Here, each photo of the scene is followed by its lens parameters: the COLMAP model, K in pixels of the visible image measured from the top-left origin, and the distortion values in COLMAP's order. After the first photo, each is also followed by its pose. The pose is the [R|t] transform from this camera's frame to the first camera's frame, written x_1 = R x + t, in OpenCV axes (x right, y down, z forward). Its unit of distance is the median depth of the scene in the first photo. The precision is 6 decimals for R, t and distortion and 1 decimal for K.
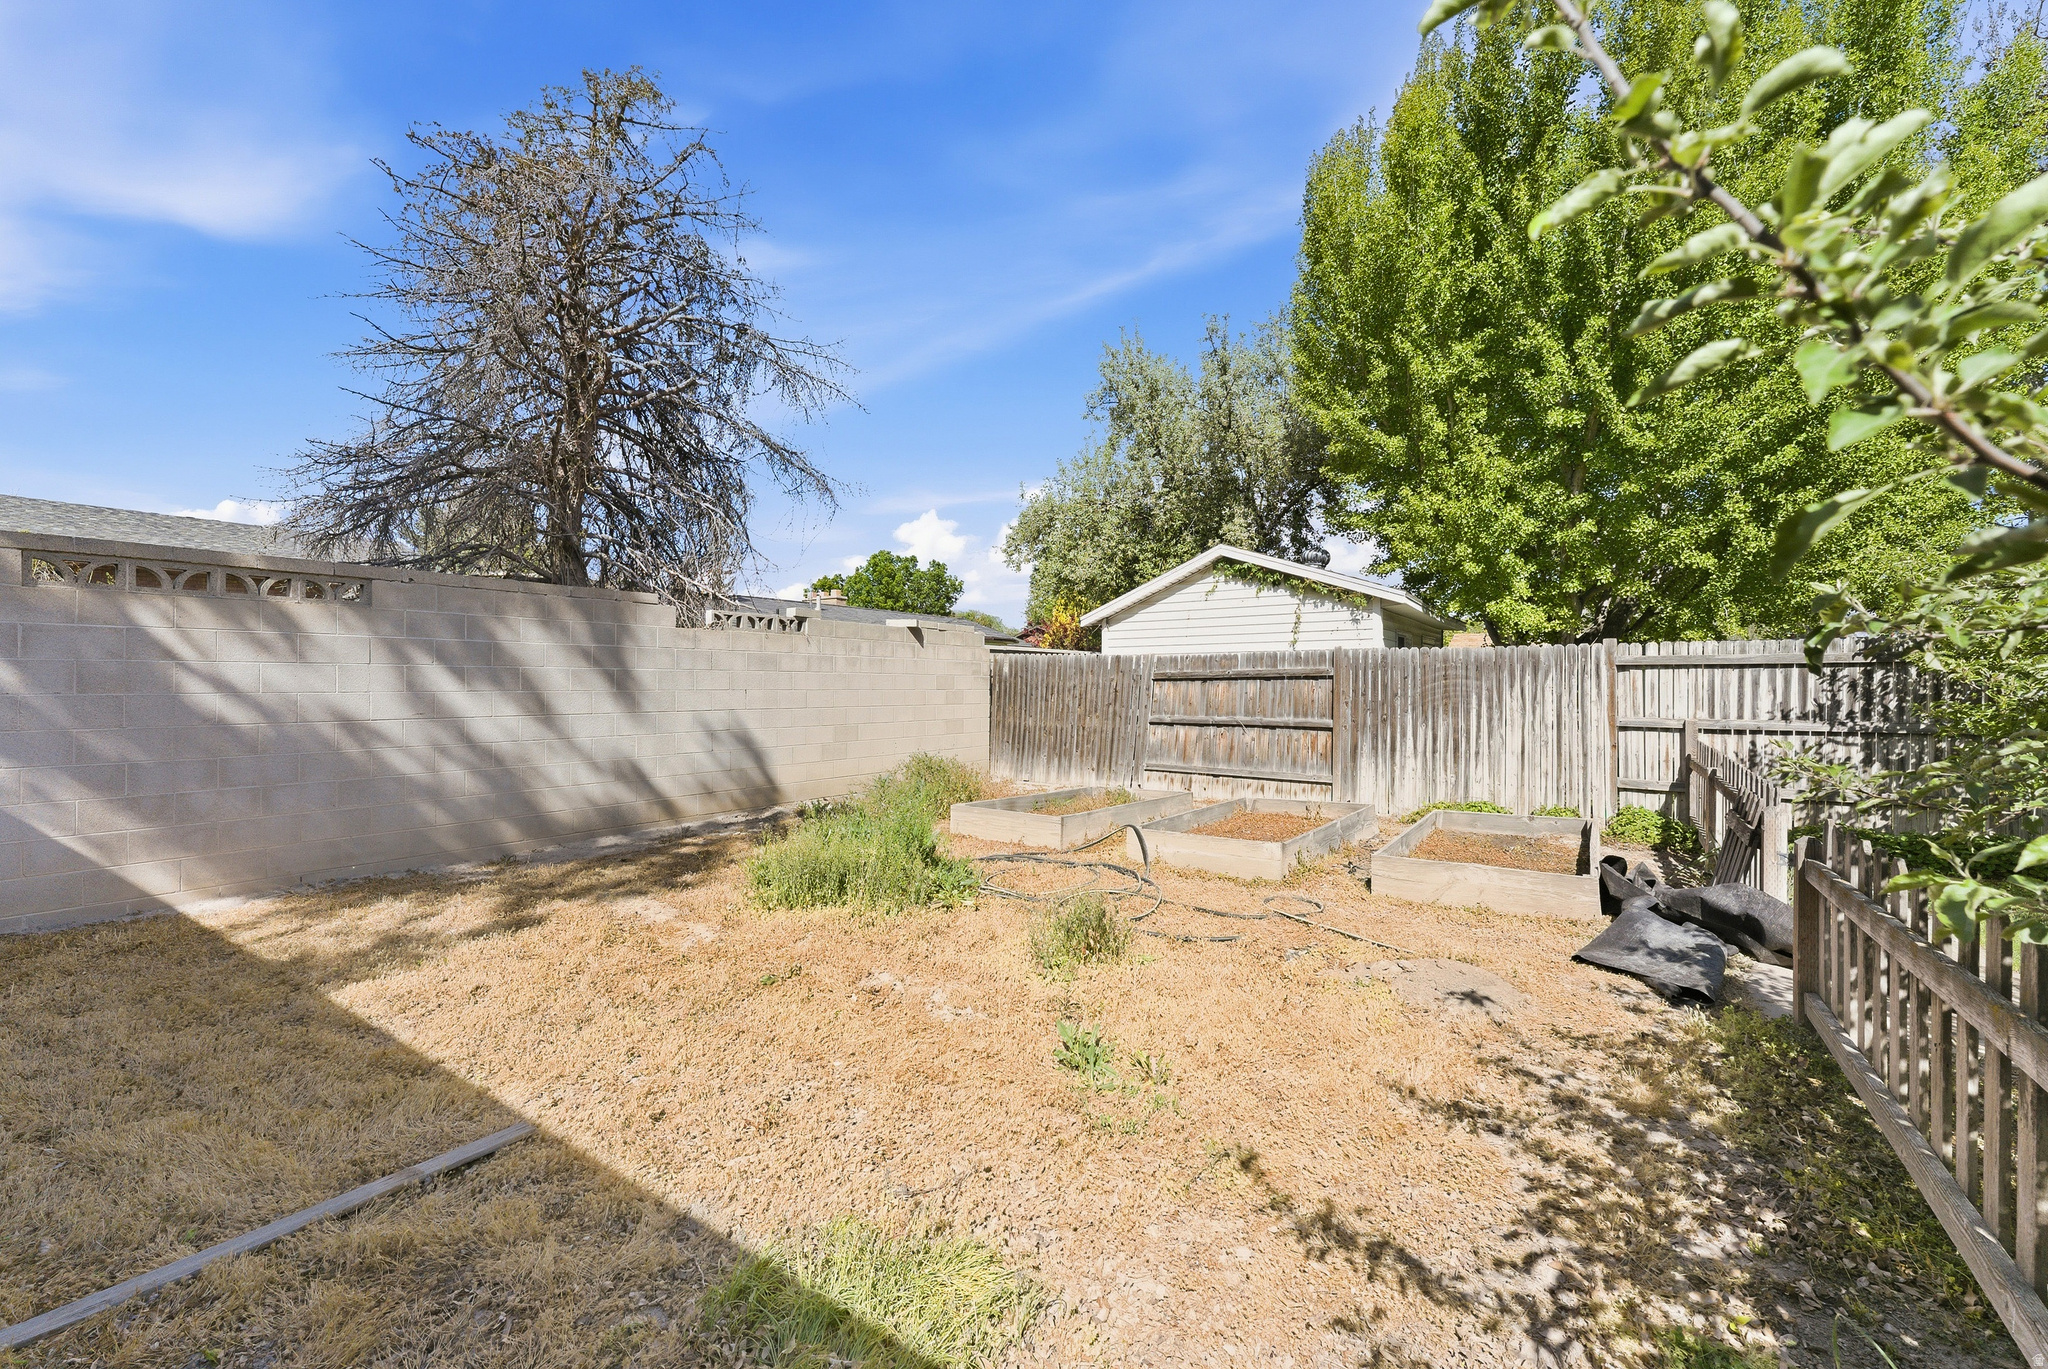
lens RADIAL K [[829.9, 0, 1025.9], [0, 829.9, 683.5], [0, 0, 1]] dist [0.000638, 0.000027]
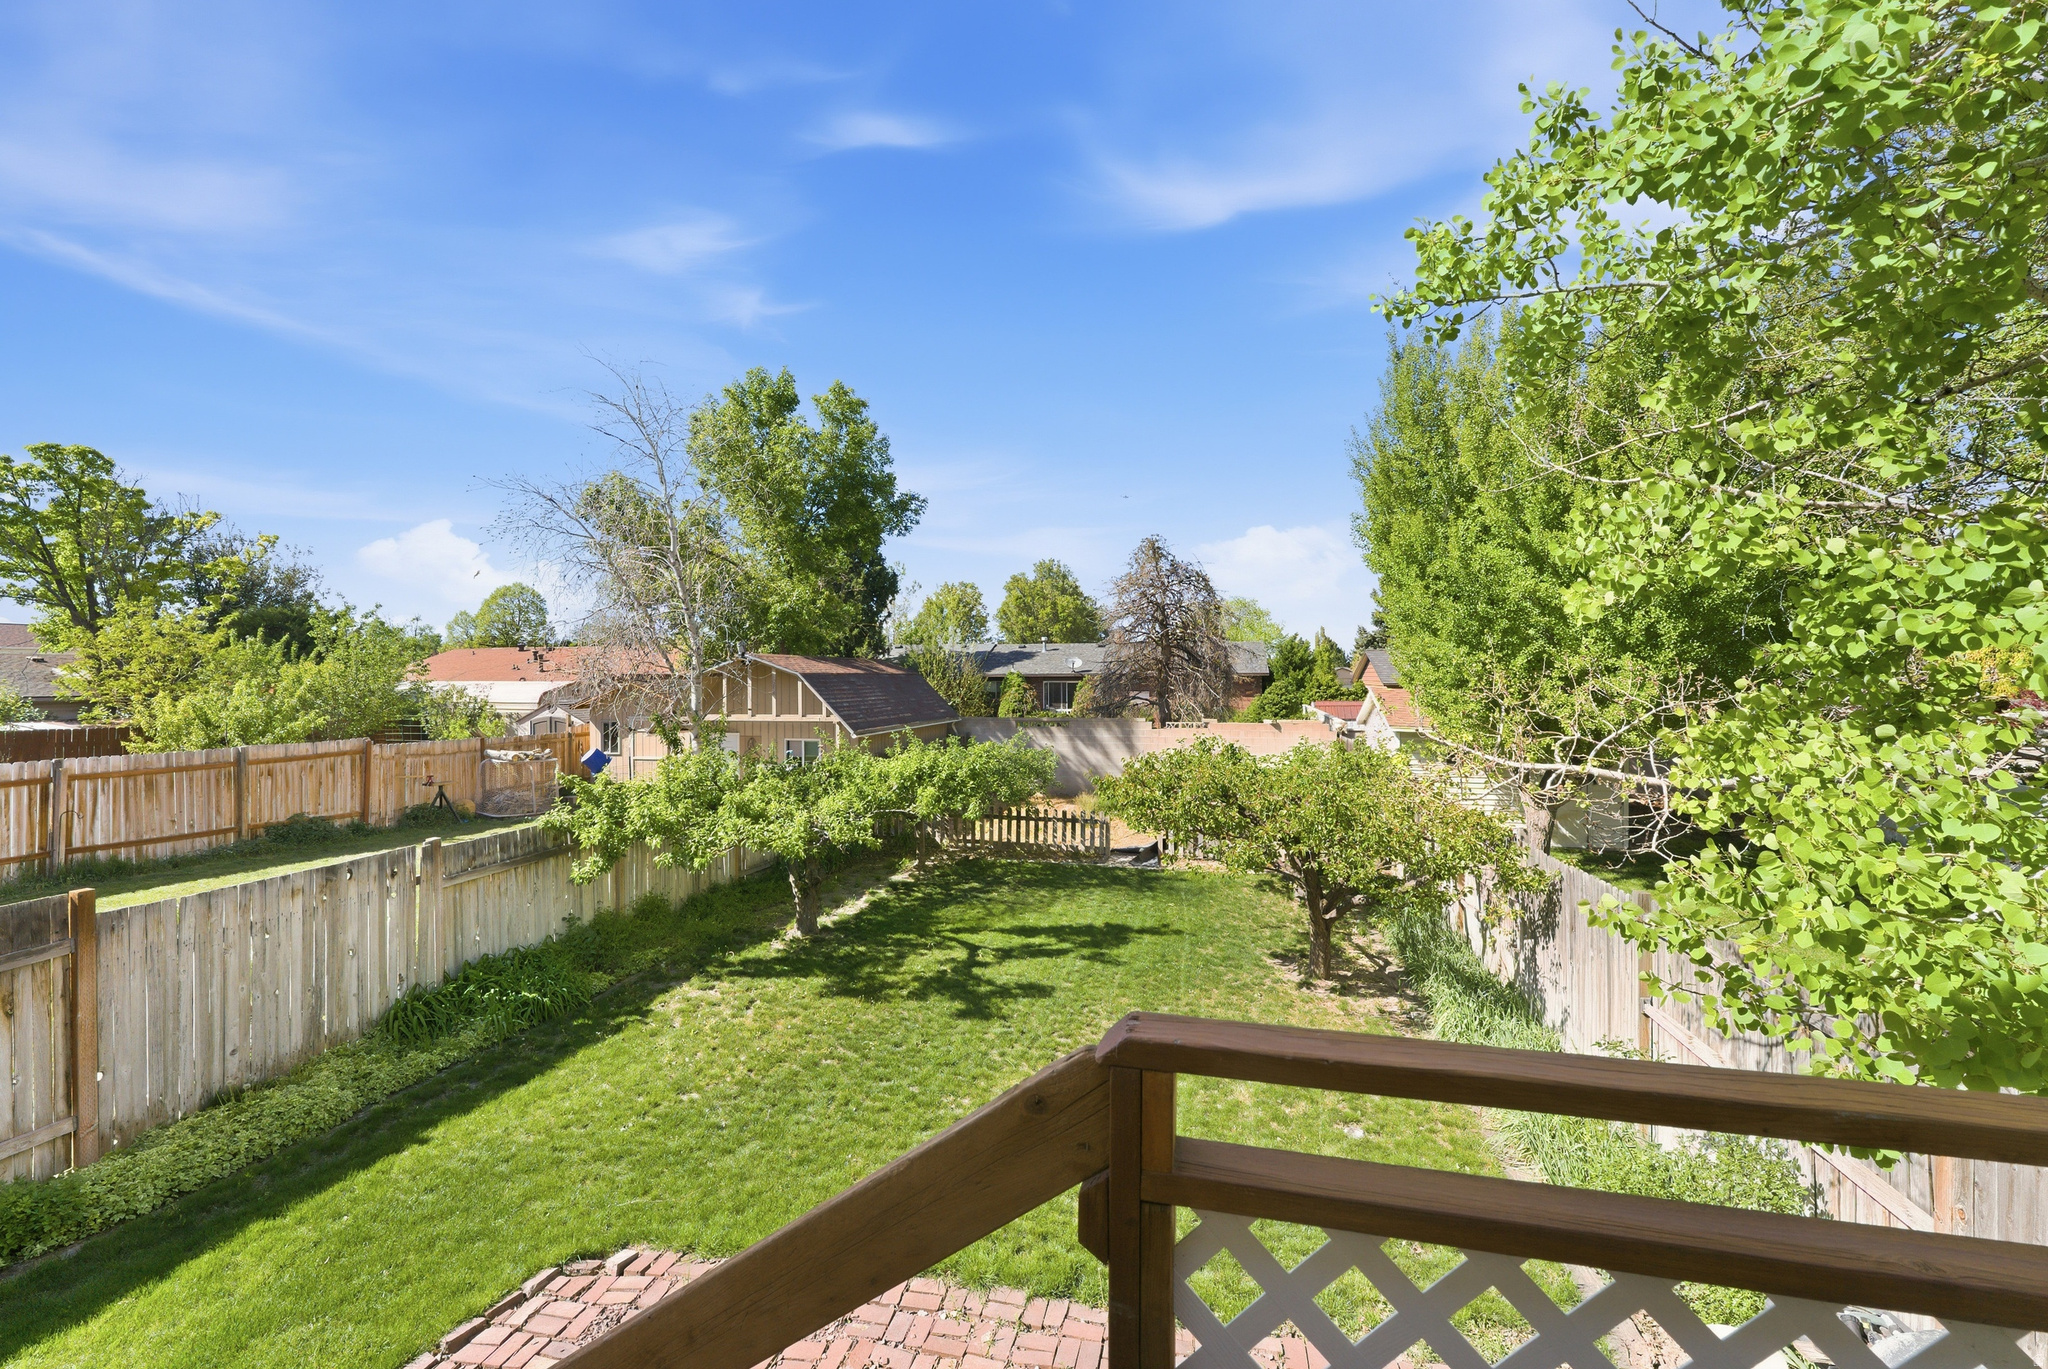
lens RADIAL K [[829.9, 0, 1025.0], [0, 829.9, 681.0], [0, 0, 1]] dist [0.000638, 0.000027]
pose [[0.335623, -0.004354, -0.941986, 2.767327], [0.001574, 0.999991, -0.004061, -0.281055], [0.941995, -0.000120, 0.335626, -0.538888]]
